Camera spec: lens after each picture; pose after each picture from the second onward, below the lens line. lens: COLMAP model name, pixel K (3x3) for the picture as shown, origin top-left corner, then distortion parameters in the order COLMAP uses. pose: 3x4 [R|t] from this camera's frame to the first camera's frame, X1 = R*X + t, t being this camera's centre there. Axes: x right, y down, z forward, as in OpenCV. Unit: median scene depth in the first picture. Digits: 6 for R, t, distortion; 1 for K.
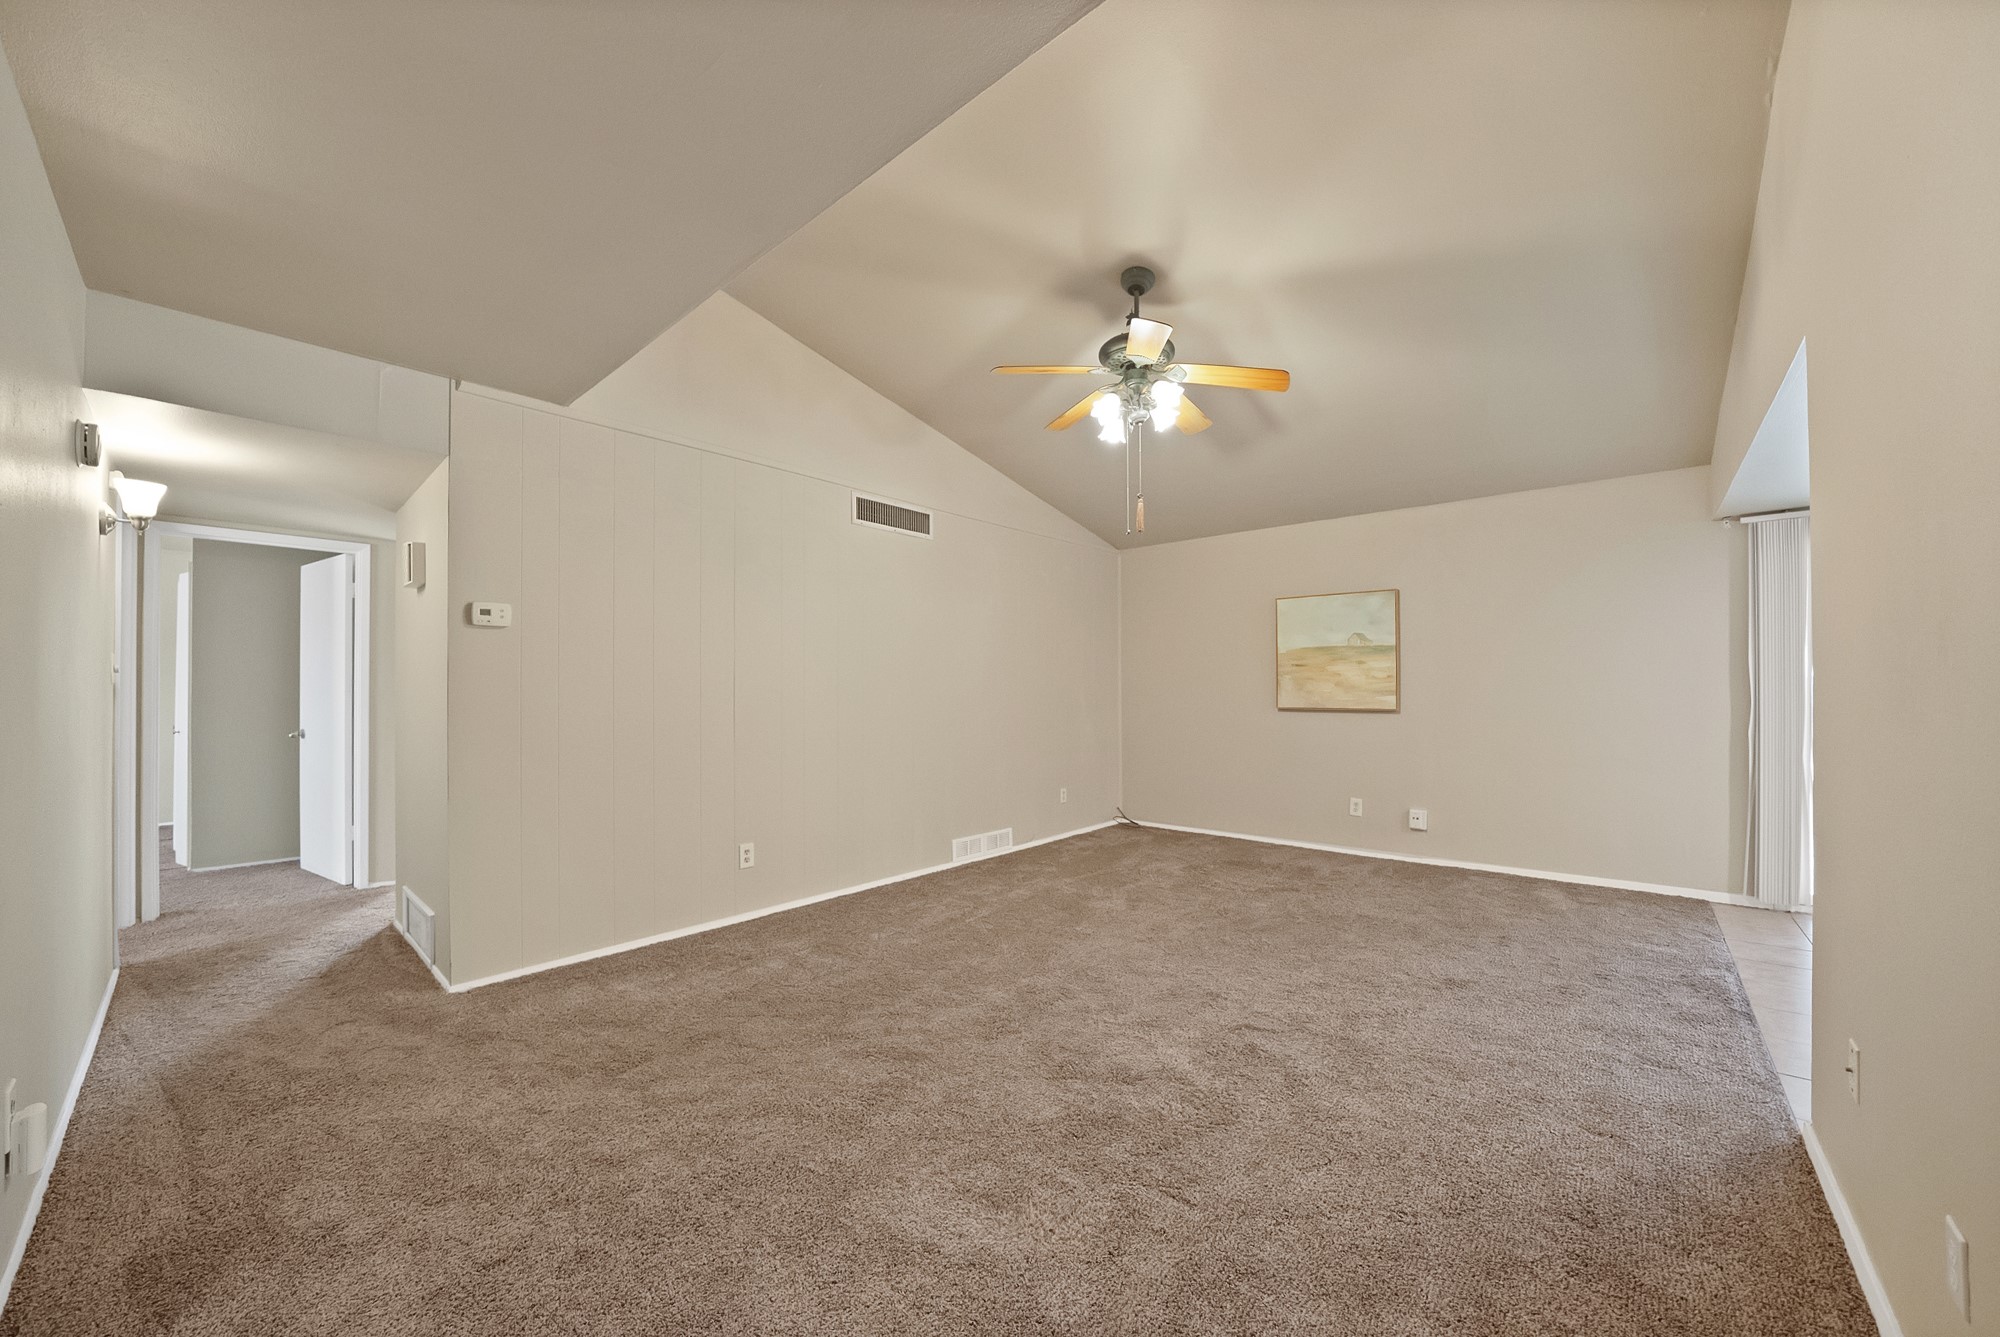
lens RADIAL K [[726.5, 0, 1004.4], [0, 726.5, 683.3], [0, 0, 1]] dist [-0.019846, 0.002441]
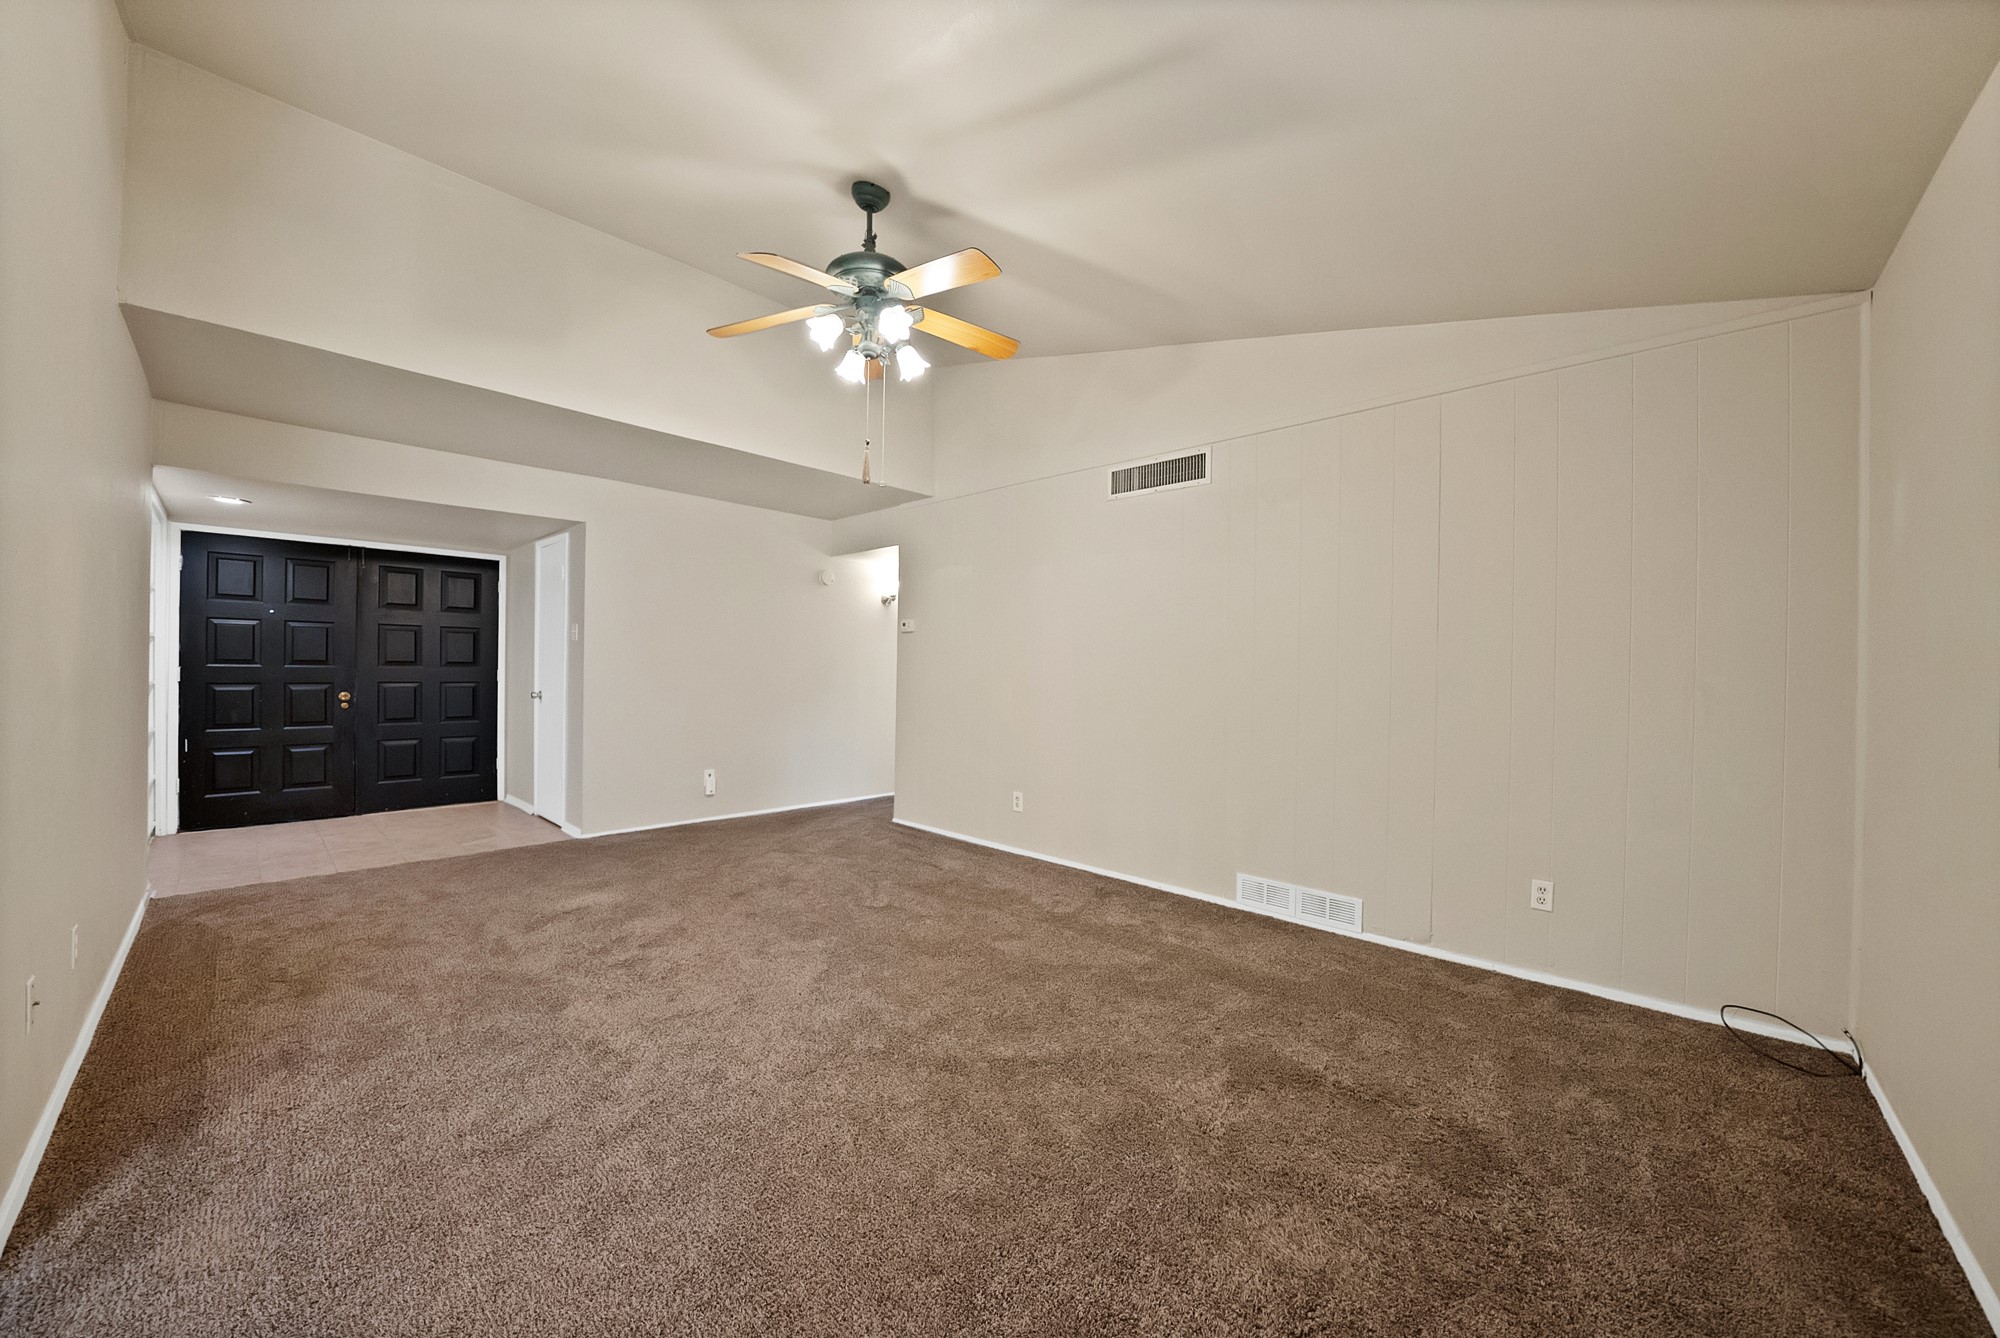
lens RADIAL K [[726.5, 0, 998.6], [0, 726.5, 664.8], [0, 0, 1]] dist [-0.019846, 0.002441]
pose [[-0.034516, 0.000914, -0.999404, 0.679830], [-0.005178, 0.999986, 0.001093, 0.001948], [0.999391, 0.005213, -0.034511, 0.771394]]
